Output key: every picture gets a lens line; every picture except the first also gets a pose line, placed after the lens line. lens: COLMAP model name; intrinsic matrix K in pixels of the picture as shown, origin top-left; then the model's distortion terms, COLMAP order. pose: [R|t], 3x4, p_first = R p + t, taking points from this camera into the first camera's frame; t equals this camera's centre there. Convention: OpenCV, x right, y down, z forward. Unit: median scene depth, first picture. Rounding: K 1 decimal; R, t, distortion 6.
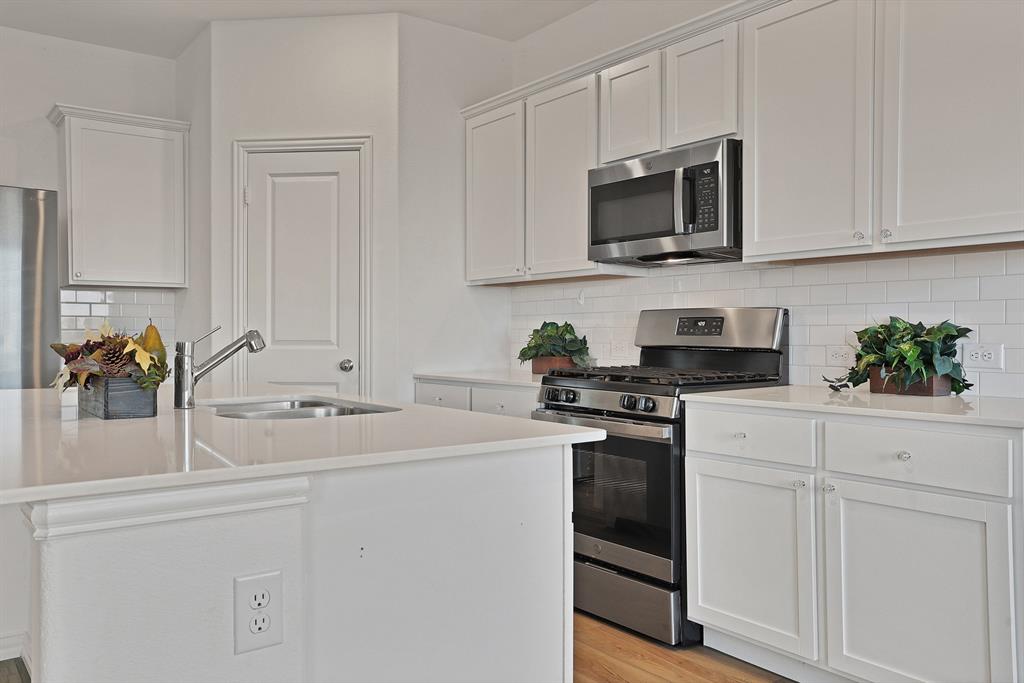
lens RADIAL K [[847.5, 0, 484.8], [0, 847.5, 342.1], [0, 0, 1]] dist [0.020569, 0.002175]
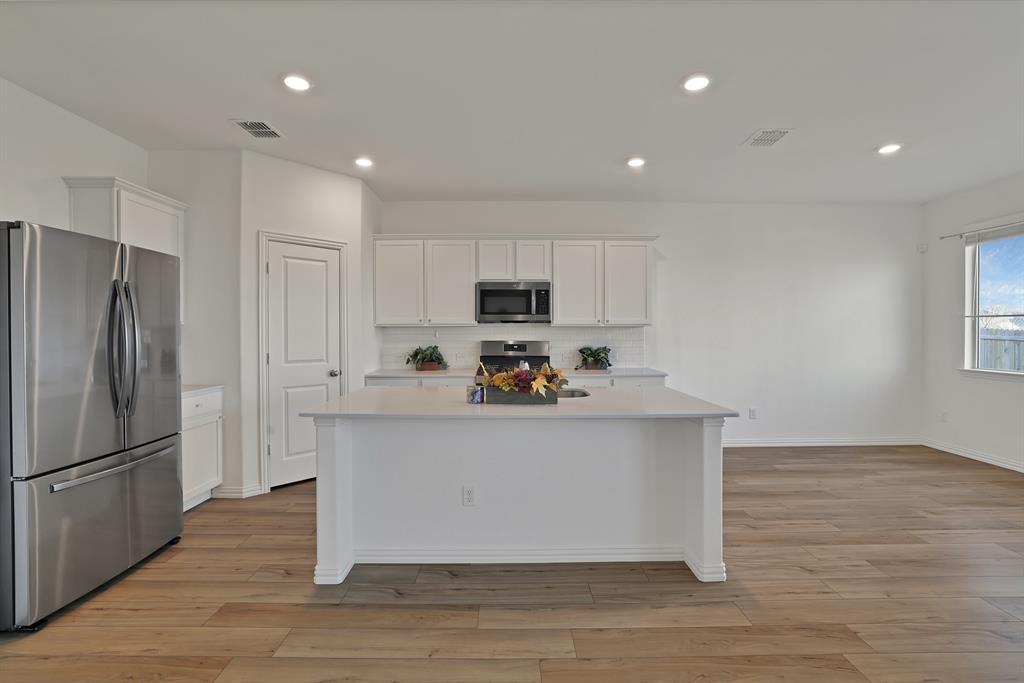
lens RADIAL K [[439.6, 0, 506.6], [0, 439.6, 334.5], [0, 0, 1]] dist [-0.045782, 0.015157]
pose [[0.580434, -0.010645, 0.814237, -0.816943], [0.007241, 0.999942, 0.007911, -0.066780], [-0.814275, 0.001304, 0.580478, 0.228992]]
